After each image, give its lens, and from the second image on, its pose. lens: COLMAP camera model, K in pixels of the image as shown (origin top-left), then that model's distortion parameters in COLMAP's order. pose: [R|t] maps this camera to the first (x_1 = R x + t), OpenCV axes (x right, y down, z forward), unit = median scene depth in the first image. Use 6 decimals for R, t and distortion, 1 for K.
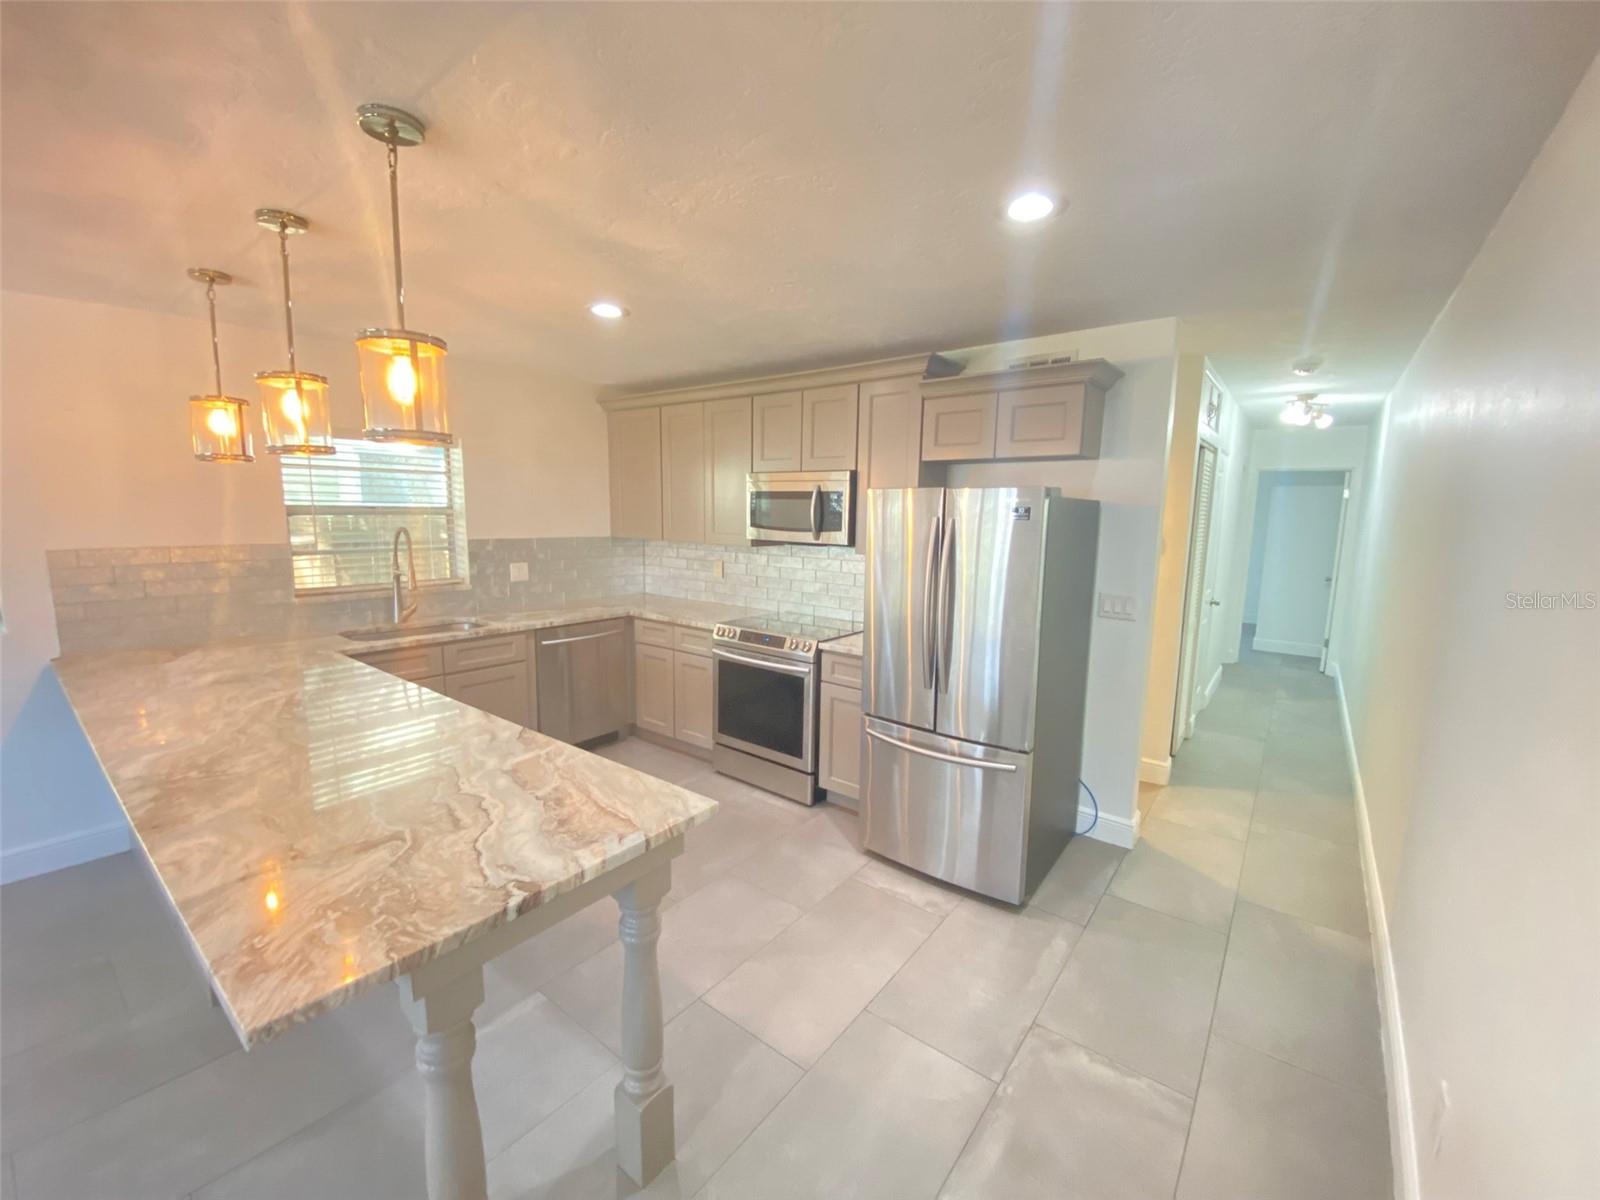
lens RADIAL K [[645.1, 0, 800.0], [0, 645.1, 600.0], [0, 0, 1]] dist [0.014939, -0.018724]
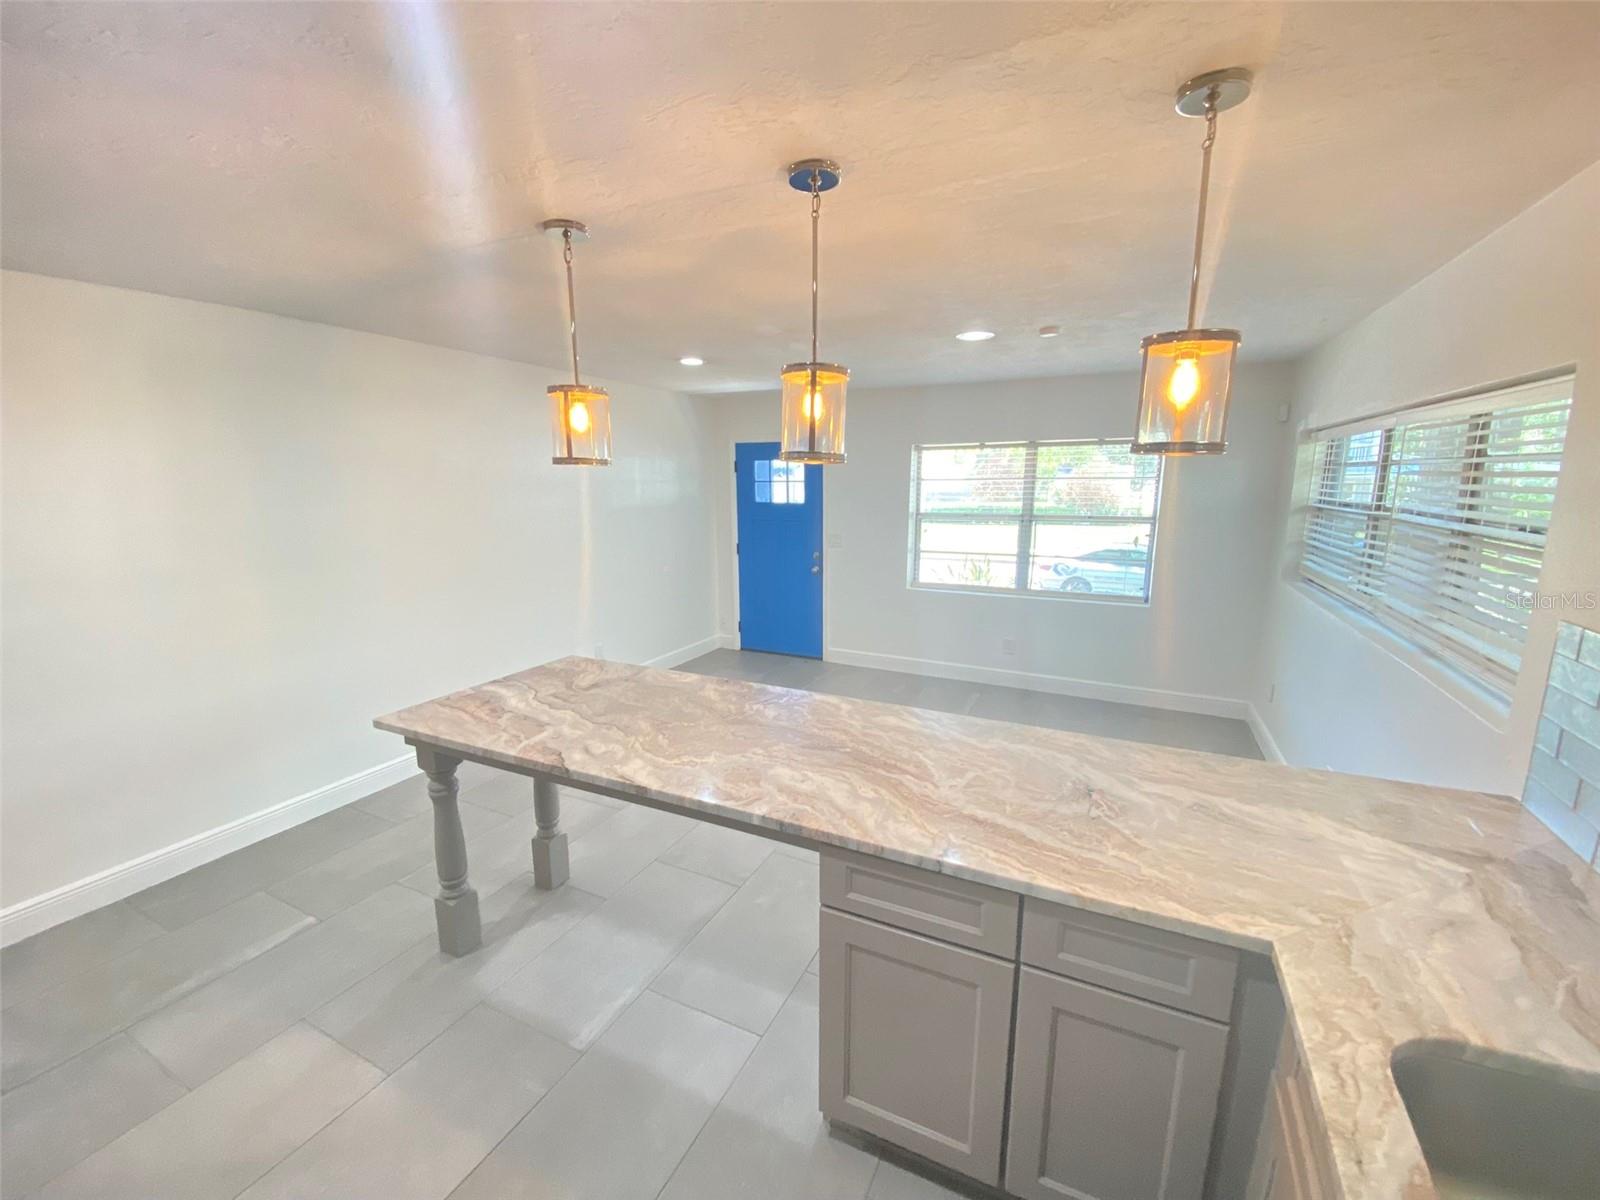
lens RADIAL K [[655.2, 0, 810.6], [0, 655.2, 603.7], [0, 0, 1]] dist [0.002945, -0.014168]
pose [[-0.976645, 0.020040, -0.213922, -0.334883], [-0.051074, 0.945449, 0.321742, -0.187267], [0.208700, 0.325154, -0.922344, 1.072570]]
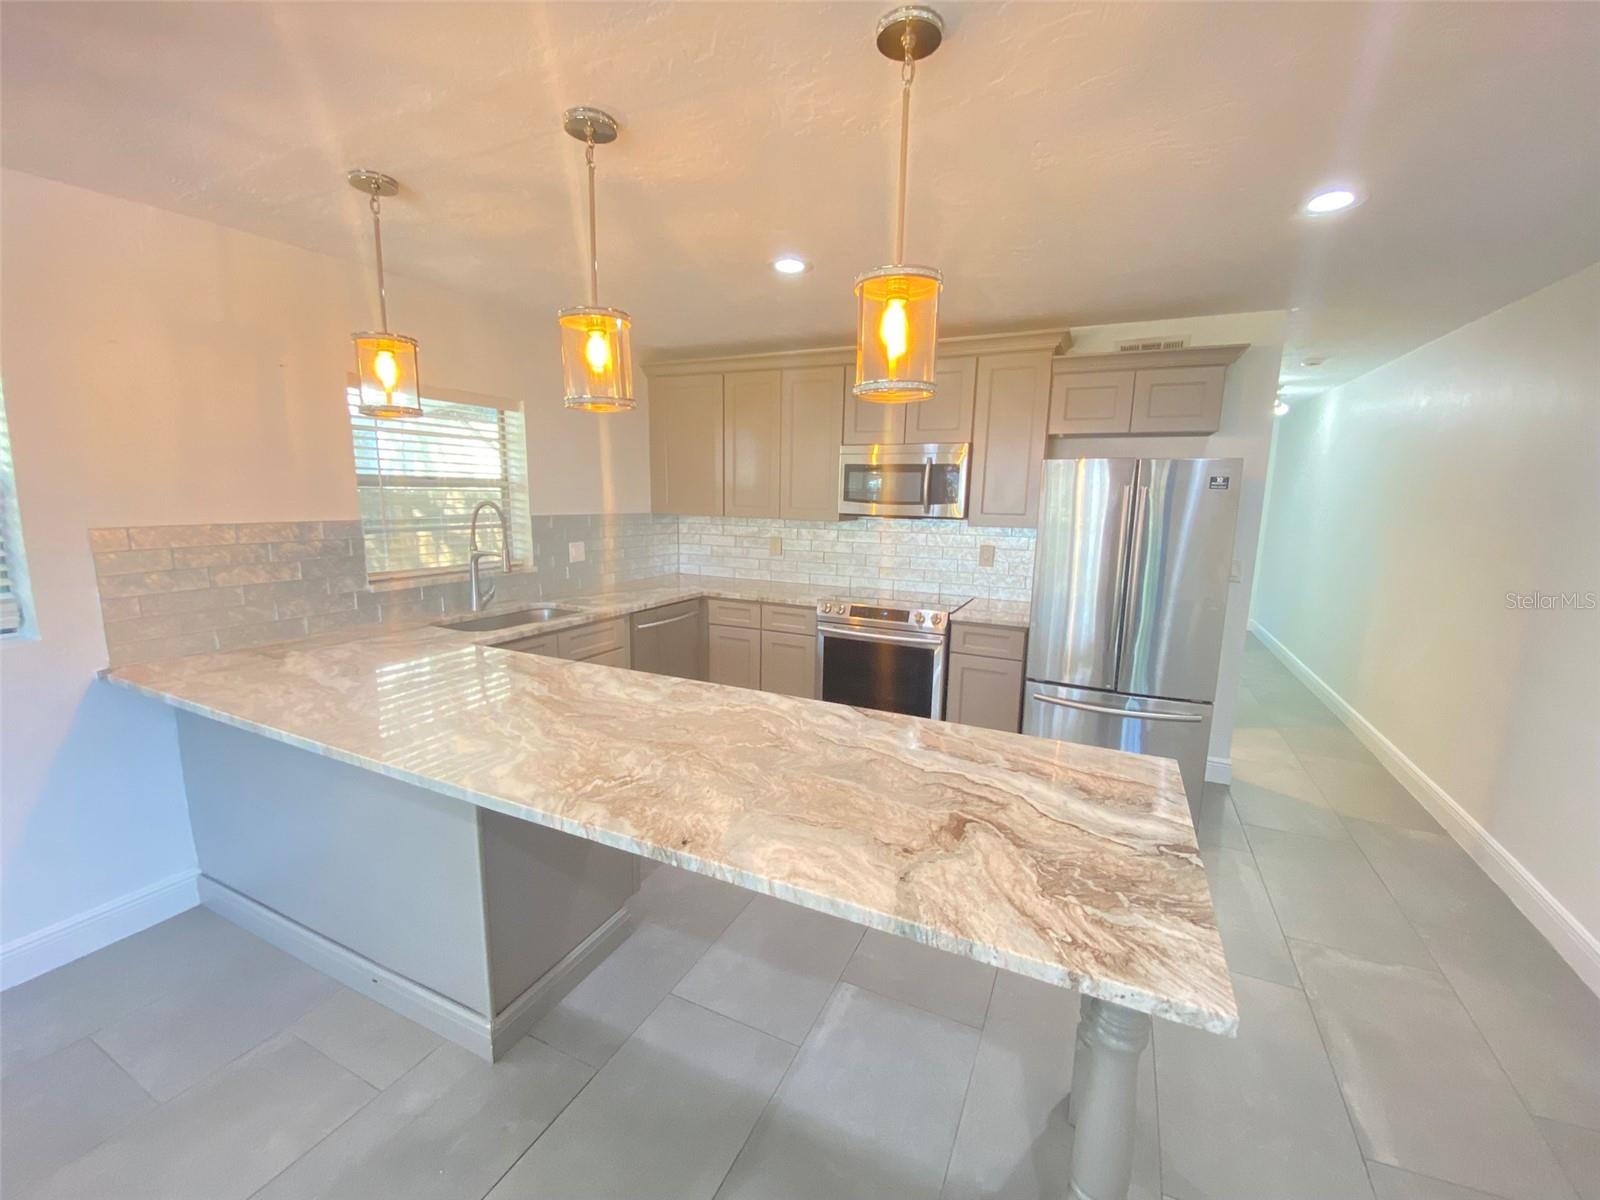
lens RADIAL K [[645.1, 0, 800.0], [0, 645.1, 600.0], [0, 0, 1]] dist [0.014939, -0.018724]
pose [[0.977490, -0.033344, 0.208328, -0.406070], [0.027458, 0.999140, 0.031084, 0.005981], [-0.209185, -0.024664, 0.977565, 0.057780]]
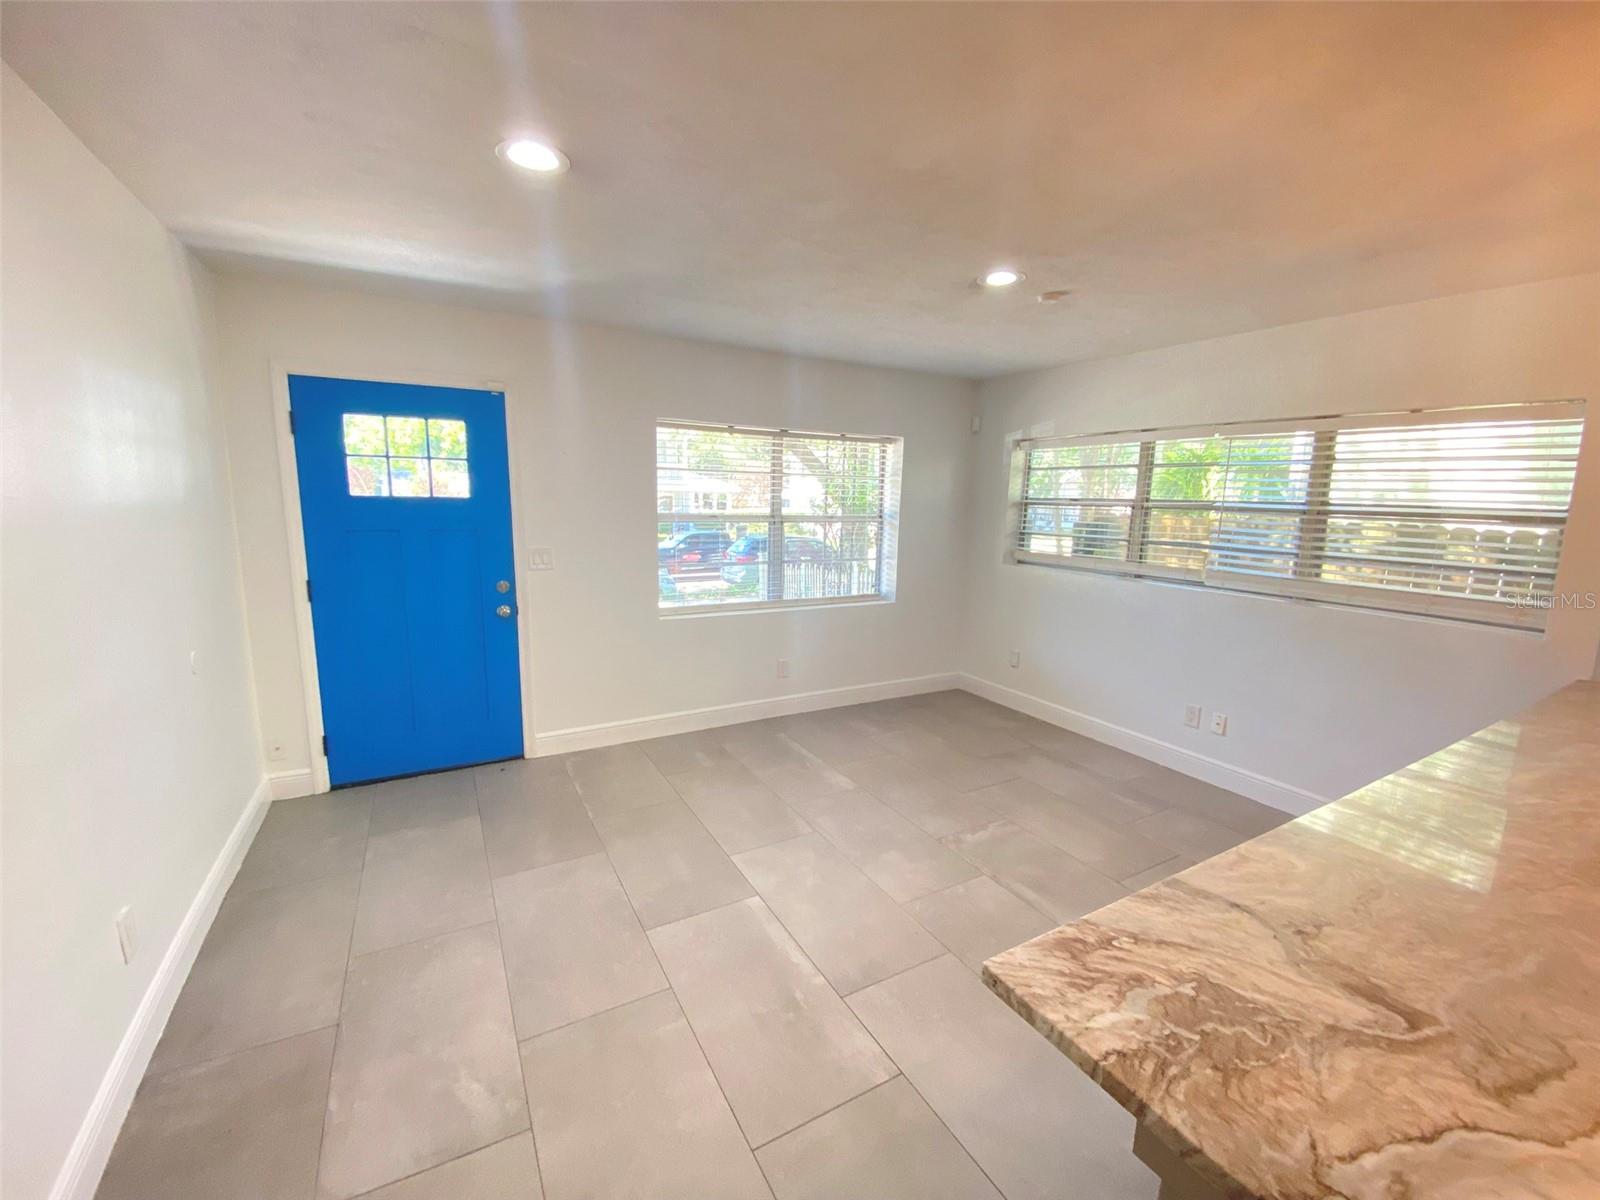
lens RADIAL K [[655.2, 0, 810.6], [0, 655.2, 603.7], [0, 0, 1]] dist [0.002945, -0.014168]
pose [[-0.377380, 0.122788, -0.917882, 0.031792], [-0.166767, 0.965956, 0.197784, -0.010355], [0.910919, 0.227712, -0.344055, 0.239033]]
